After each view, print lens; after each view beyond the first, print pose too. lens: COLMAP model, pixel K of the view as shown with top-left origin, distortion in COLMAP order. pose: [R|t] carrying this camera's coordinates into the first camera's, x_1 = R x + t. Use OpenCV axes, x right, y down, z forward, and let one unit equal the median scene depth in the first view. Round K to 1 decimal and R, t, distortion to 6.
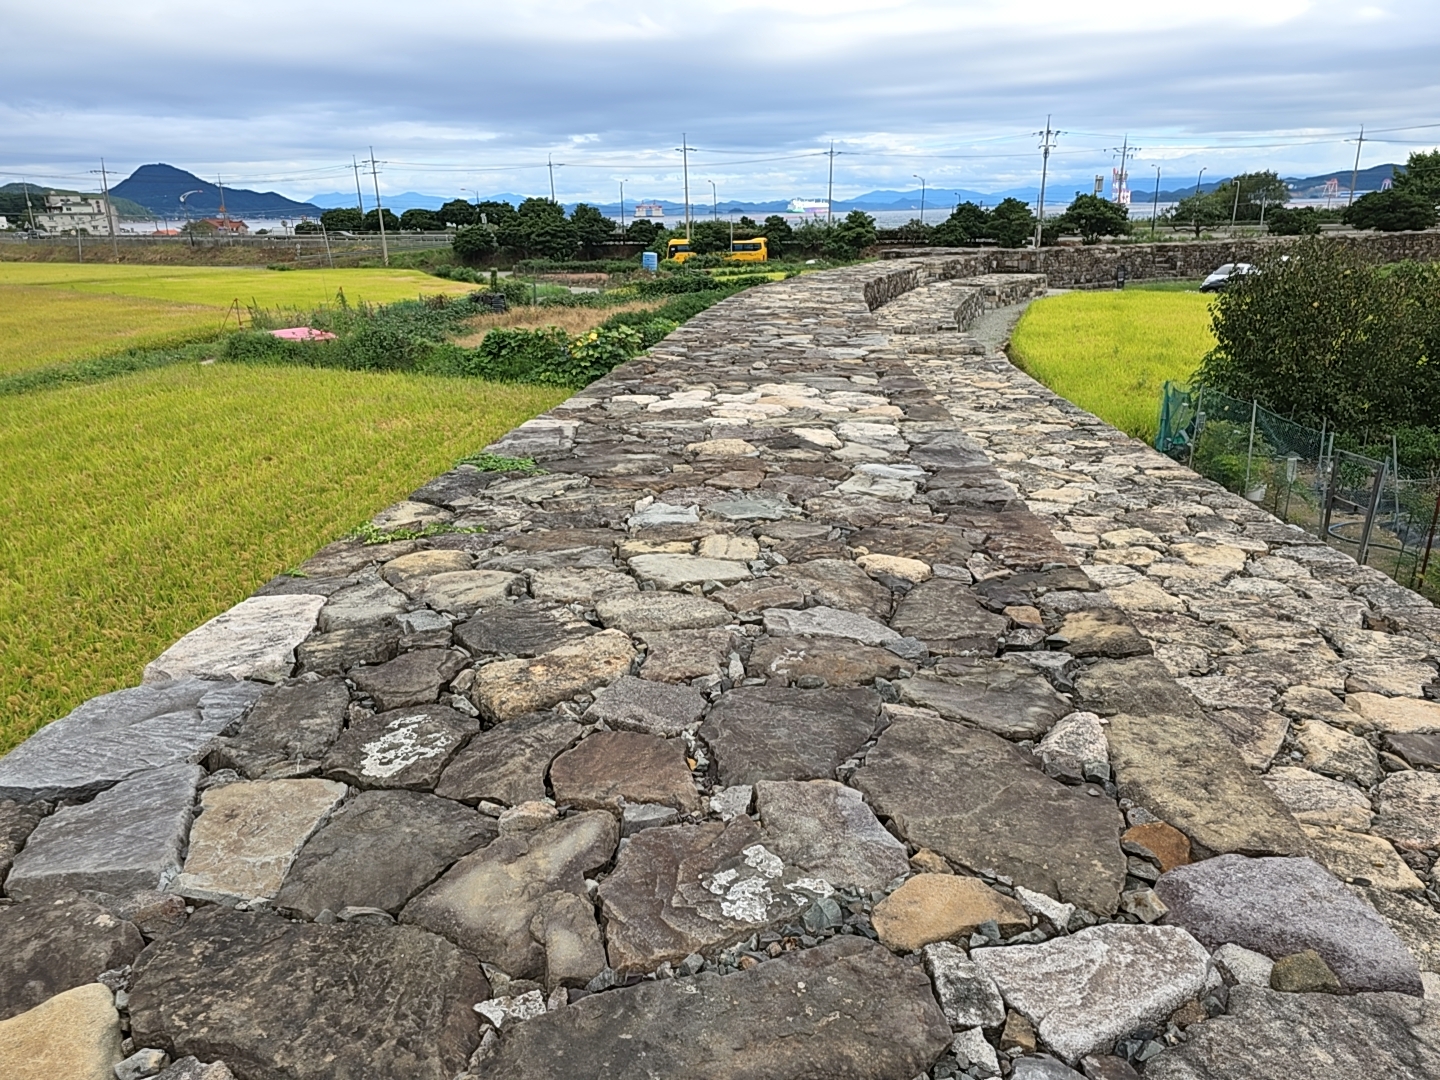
lens RADIAL K [[986.6, 0, 713.7], [0, 986.6, 539.9], [0, 0, 1]] dist [0.061473, -0.056156]
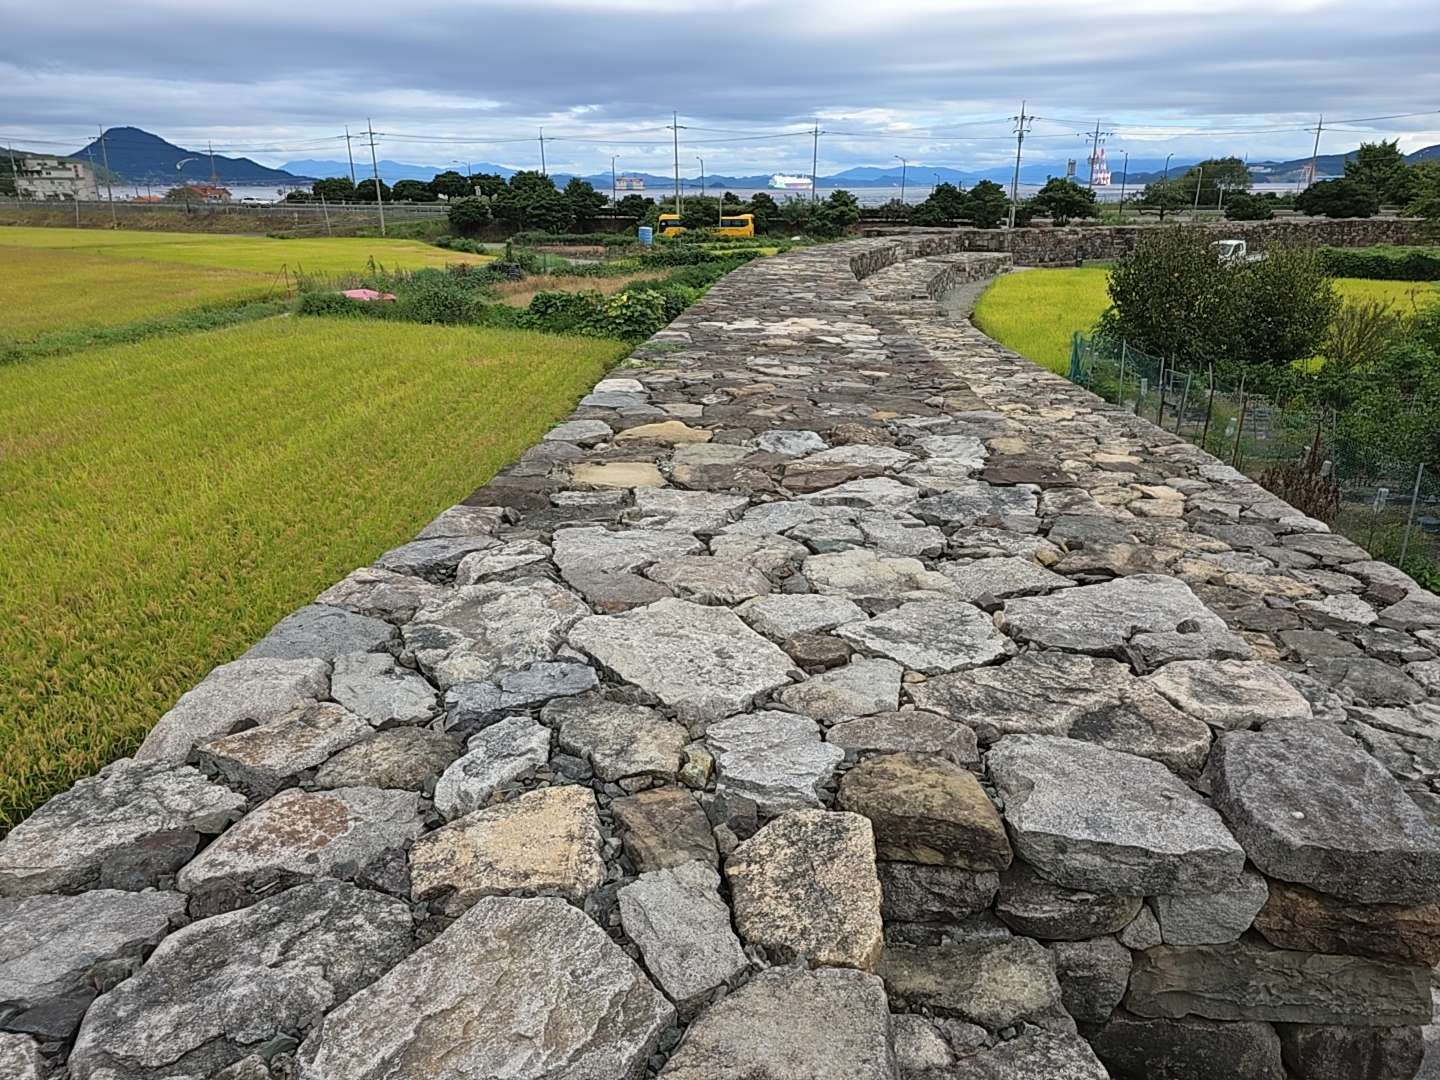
lens RADIAL K [[986.6, 0, 713.7], [0, 986.6, 539.9], [0, 0, 1]] dist [0.061473, -0.056156]
pose [[0.999714, 0.008652, 0.022298, -0.010685], [-0.009160, 0.999698, 0.022820, 0.016334], [-0.022093, -0.023018, 0.999491, -0.058058]]
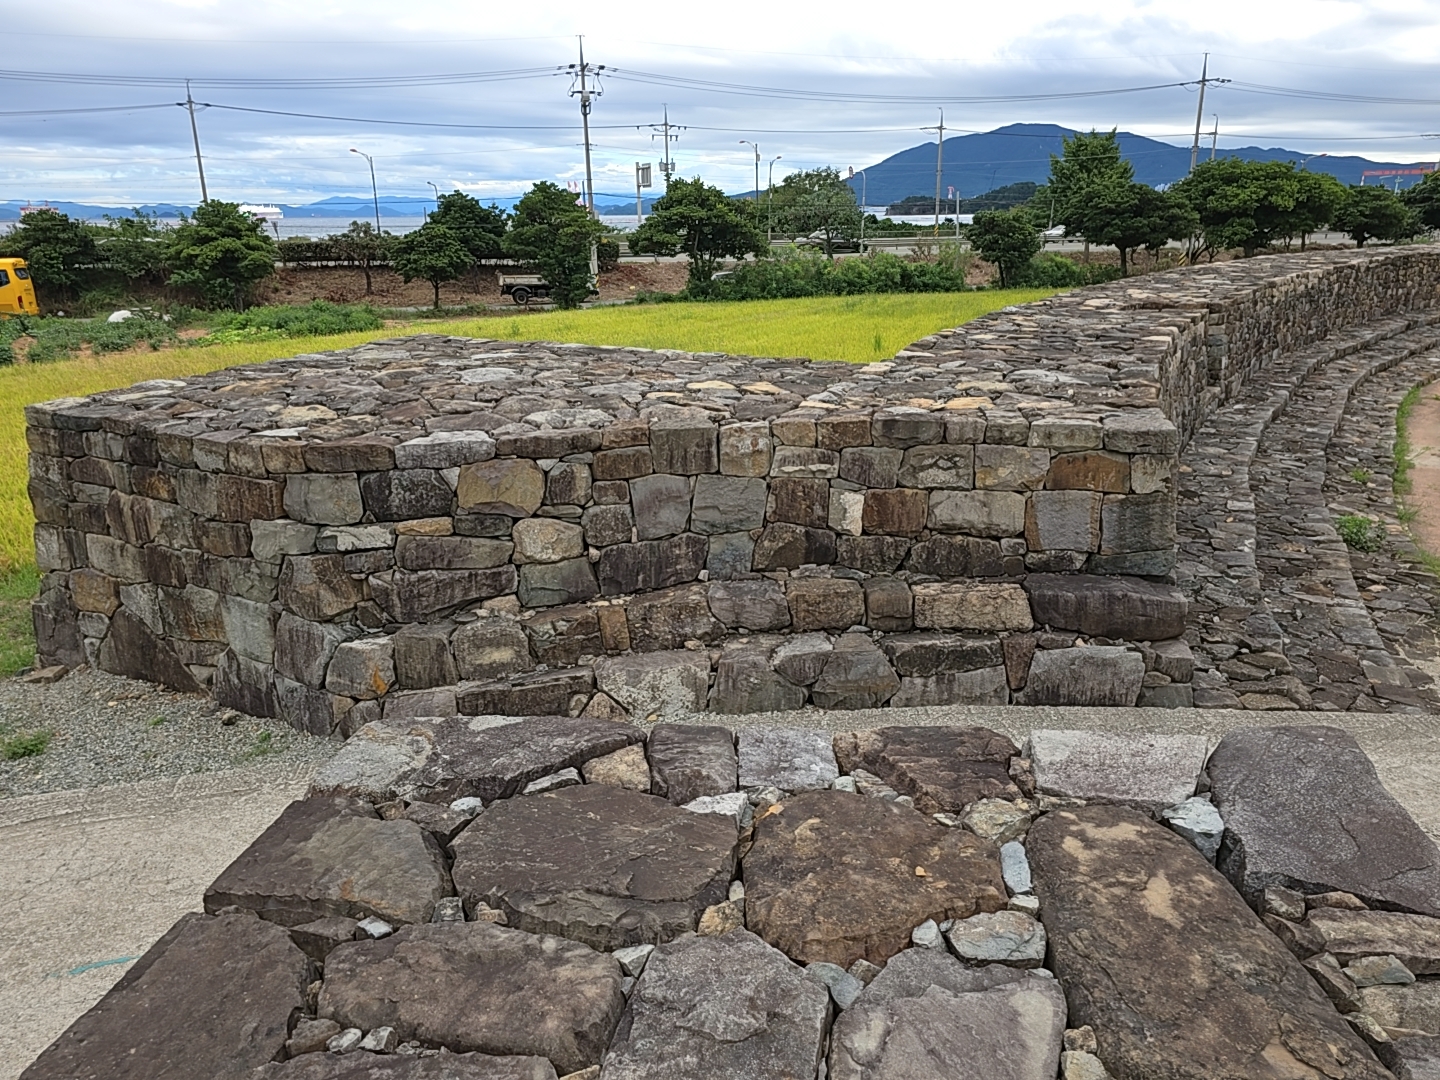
lens RADIAL K [[986.6, 0, 713.7], [0, 986.6, 539.9], [0, 0, 1]] dist [0.061473, -0.056156]
pose [[0.878494, -0.141419, 0.456343, 0.121922], [0.145192, 0.989035, 0.026992, -0.171594], [-0.455157, 0.042545, 0.889394, 0.541126]]
